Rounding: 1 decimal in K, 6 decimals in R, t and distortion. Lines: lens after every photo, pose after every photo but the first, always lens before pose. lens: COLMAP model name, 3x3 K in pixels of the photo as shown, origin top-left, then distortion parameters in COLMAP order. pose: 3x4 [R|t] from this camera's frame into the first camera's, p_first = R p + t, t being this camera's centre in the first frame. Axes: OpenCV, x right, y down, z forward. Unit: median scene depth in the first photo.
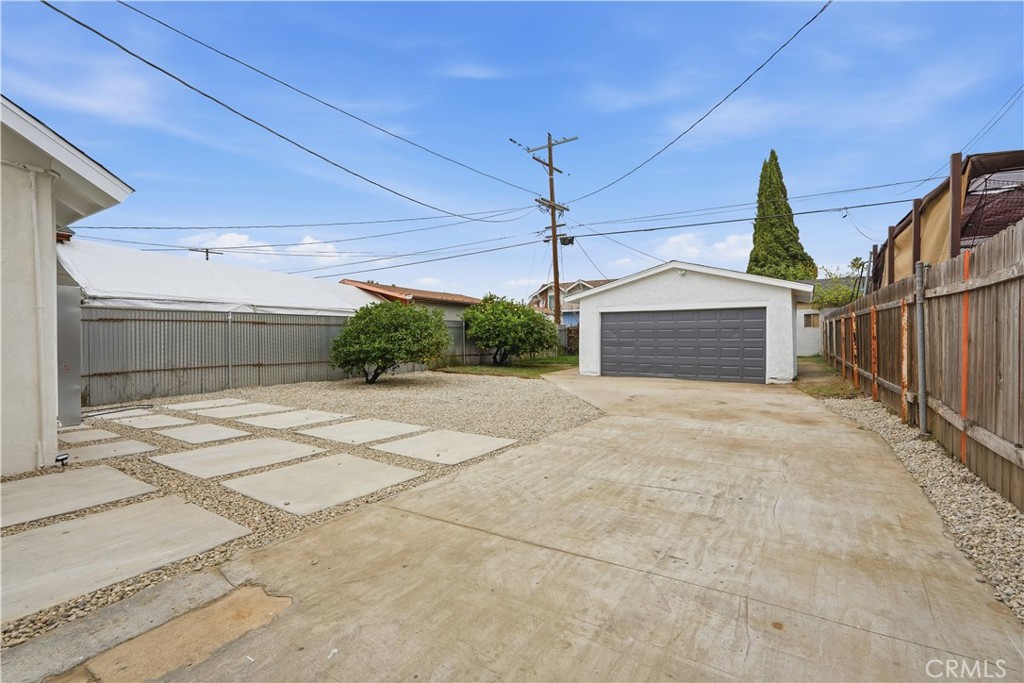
lens RADIAL K [[455.2, 0, 513.6], [0, 455.2, 340.6], [0, 0, 1]] dist [-0.011308, 0.005782]
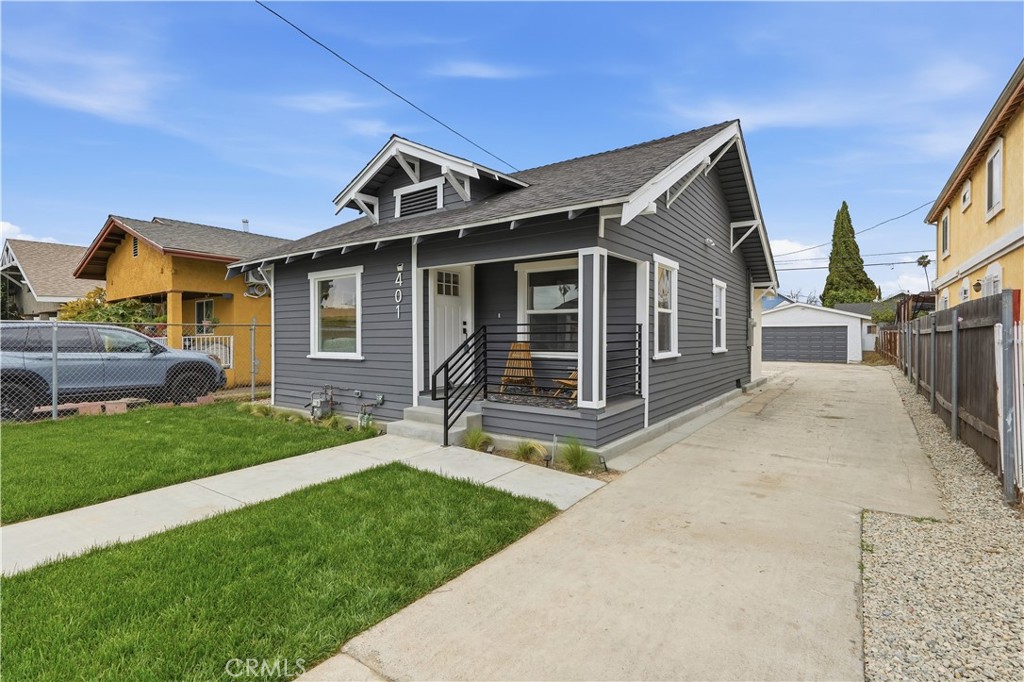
lens RADIAL K [[482.6, 0, 509.5], [0, 482.6, 341.8], [0, 0, 1]] dist [0.003169, 0.000022]
pose [[0.997755, 0.000439, -0.066971, -0.380511], [0.000184, 0.999957, 0.009288, -0.010482], [0.066972, -0.009280, 0.997712, -0.594842]]
